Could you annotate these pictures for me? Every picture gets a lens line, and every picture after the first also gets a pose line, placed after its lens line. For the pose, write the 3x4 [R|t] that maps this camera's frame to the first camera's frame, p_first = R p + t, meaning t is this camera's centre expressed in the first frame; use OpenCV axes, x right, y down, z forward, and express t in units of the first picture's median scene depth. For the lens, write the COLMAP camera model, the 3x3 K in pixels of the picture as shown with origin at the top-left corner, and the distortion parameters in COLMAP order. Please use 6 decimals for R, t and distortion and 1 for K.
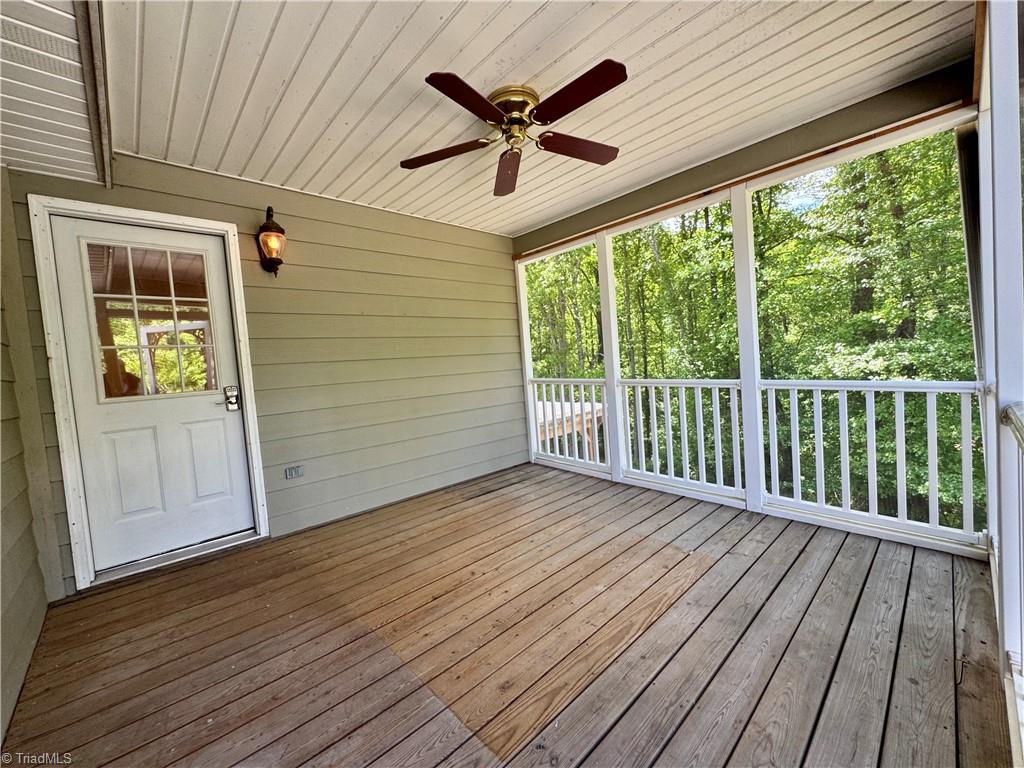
lens RADIAL K [[408.6, 0, 513.6], [0, 408.6, 382.6], [0, 0, 1]] dist [-0.004313, -0.000016]
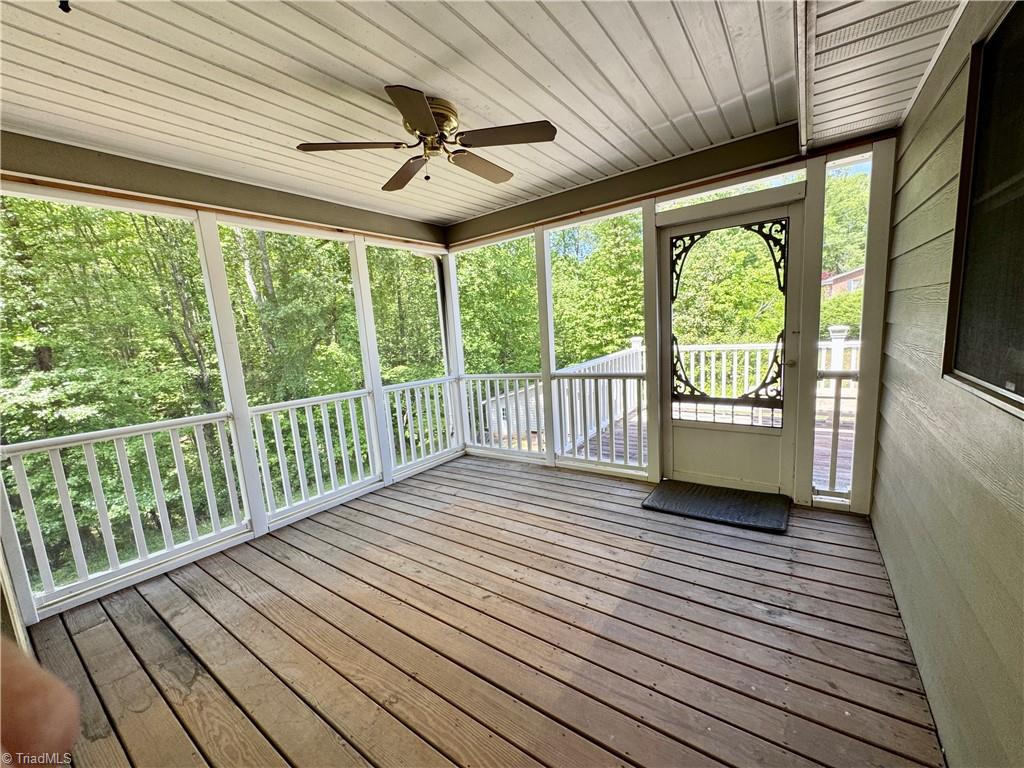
lens RADIAL K [[408.6, 0, 508.0], [0, 408.6, 386.5], [0, 0, 1]] dist [-0.004313, -0.000016]
pose [[-0.180153, -0.062397, 0.981657, -0.803764], [0.127607, 0.988070, 0.086223, -0.071430], [-0.975326, 0.140799, -0.170042, 0.831742]]
